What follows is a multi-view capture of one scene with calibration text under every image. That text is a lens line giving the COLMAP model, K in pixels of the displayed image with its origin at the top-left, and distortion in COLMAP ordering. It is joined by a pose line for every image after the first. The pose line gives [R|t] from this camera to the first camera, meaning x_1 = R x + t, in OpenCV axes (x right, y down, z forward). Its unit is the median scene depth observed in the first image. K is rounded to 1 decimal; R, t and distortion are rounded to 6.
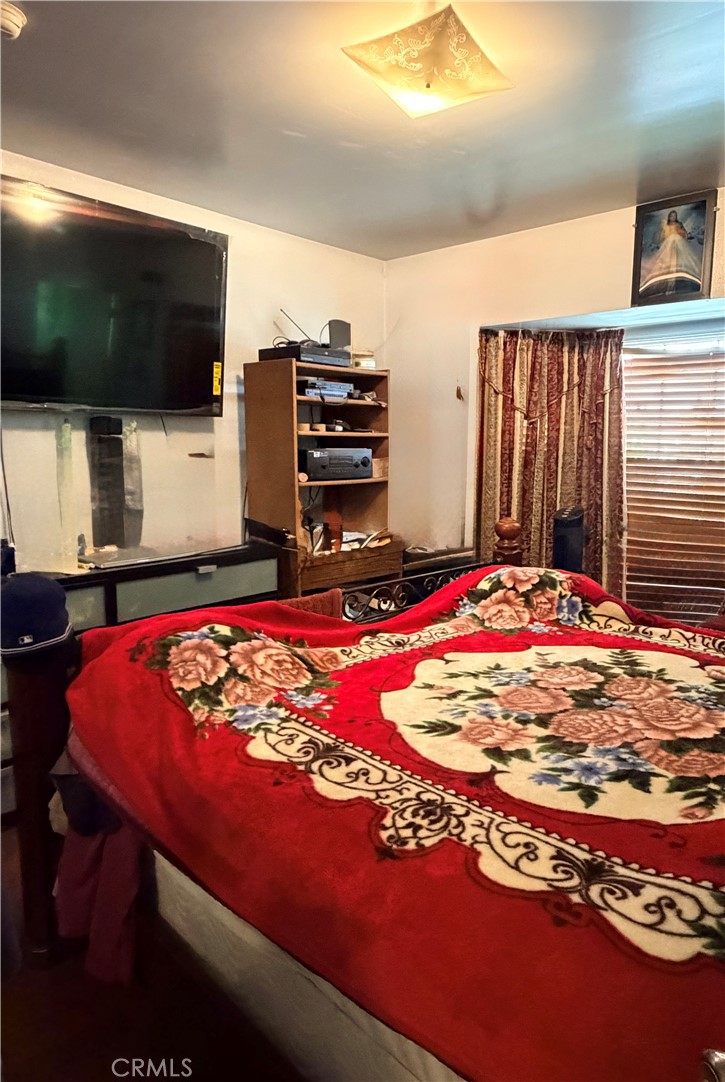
lens RADIAL K [[691.1, 0, 363.9], [0, 691.1, 539.5], [0, 0, 1]] dist [0.002495, -0.001880]
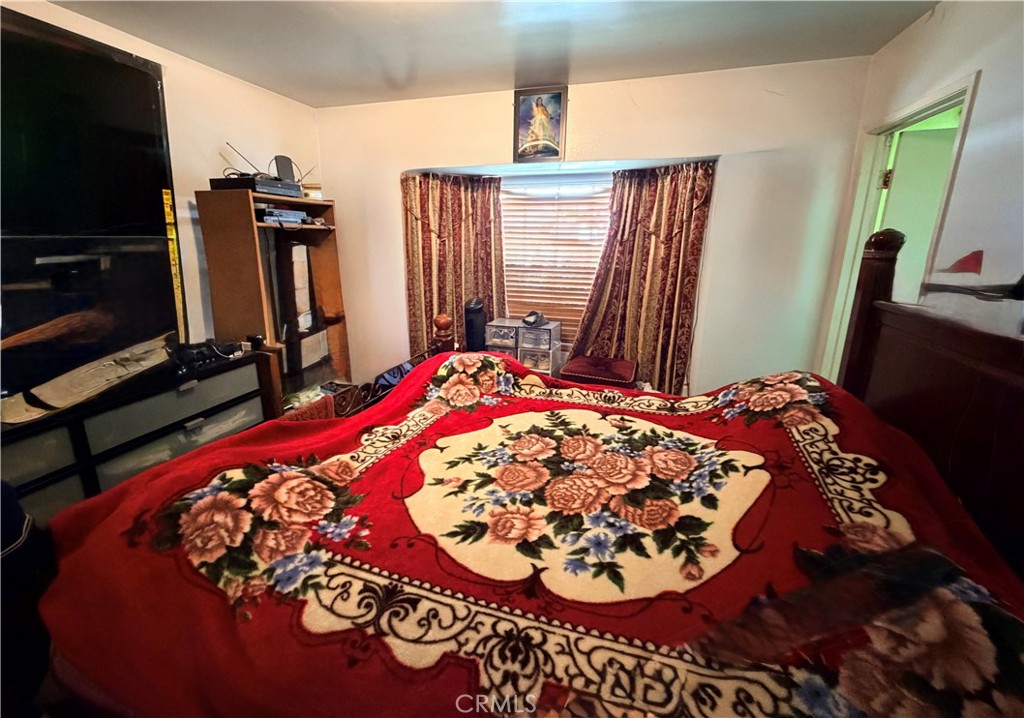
lens RADIAL K [[426.4, 0, 499.0], [0, 426.4, 342.3], [0, 0, 1]] dist [0.000746, 0.001101]
pose [[0.896844, -0.113112, 0.427641, -0.093287], [0.069569, 0.990790, 0.116167, -0.097897], [-0.436842, -0.074433, 0.896453, 0.255990]]
